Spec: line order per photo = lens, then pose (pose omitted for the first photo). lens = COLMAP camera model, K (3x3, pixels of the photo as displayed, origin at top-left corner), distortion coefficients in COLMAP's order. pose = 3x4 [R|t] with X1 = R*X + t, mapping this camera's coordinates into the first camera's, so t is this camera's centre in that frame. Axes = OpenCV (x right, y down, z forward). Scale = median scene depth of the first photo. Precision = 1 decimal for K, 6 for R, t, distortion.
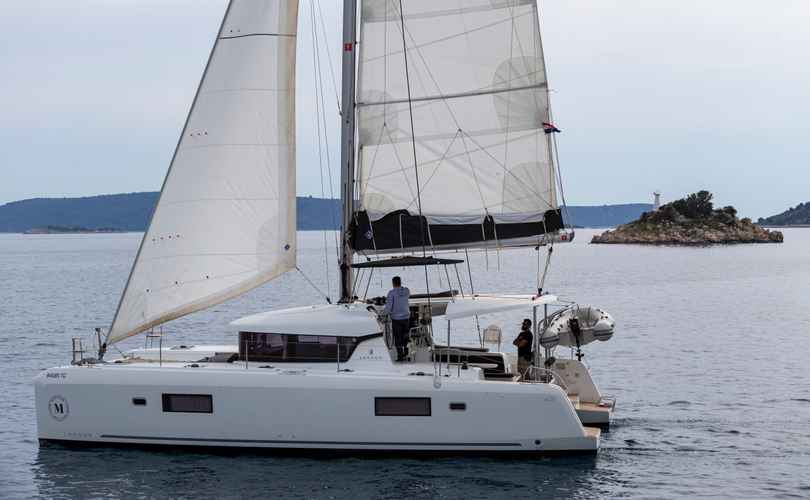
lens RADIAL K [[1636.3, 0, 405.0], [0, 1636.3, 250.0], [0, 0, 1]] dist [0.000346, -1.673884]
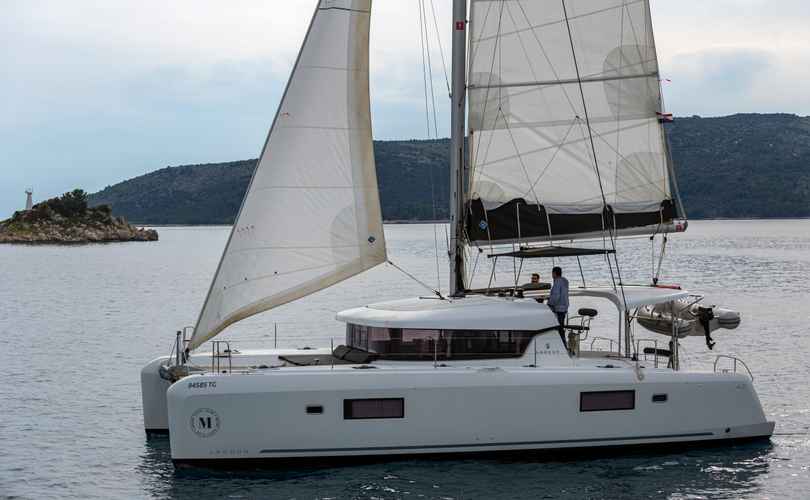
lens RADIAL K [[1636.3, 0, 405.0], [0, 1636.3, 250.0], [0, 0, 1]] dist [0.000346, -1.673884]
pose [[0.914239, -0.004363, 0.405152, -0.455087], [0.008183, 0.999937, -0.007697, 0.012432], [-0.405093, 0.010352, 0.914217, 0.154991]]
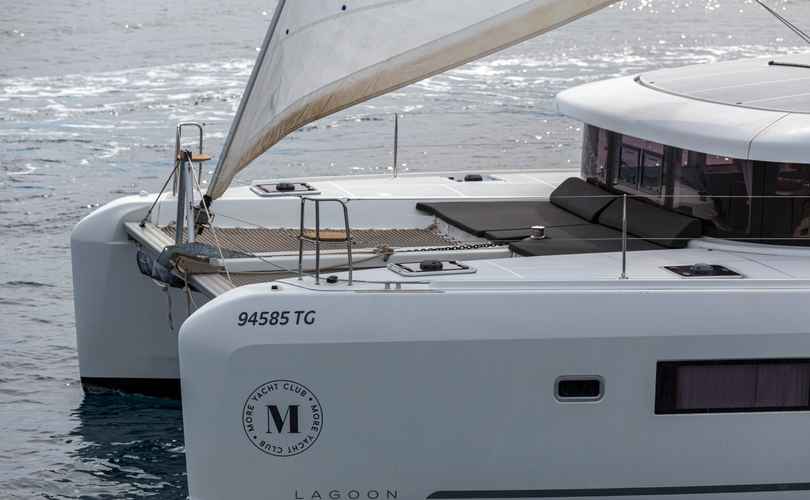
lens RADIAL K [[2859.7, 0, 405.0], [0, 2859.7, 250.0], [0, 0, 1]] dist [-0.172514, -1.145271]
pose [[0.909213, -0.044356, 0.413961, -0.411249], [-0.009739, 0.991770, 0.127658, -0.007826], [-0.416217, -0.120100, 0.901299, 0.472296]]
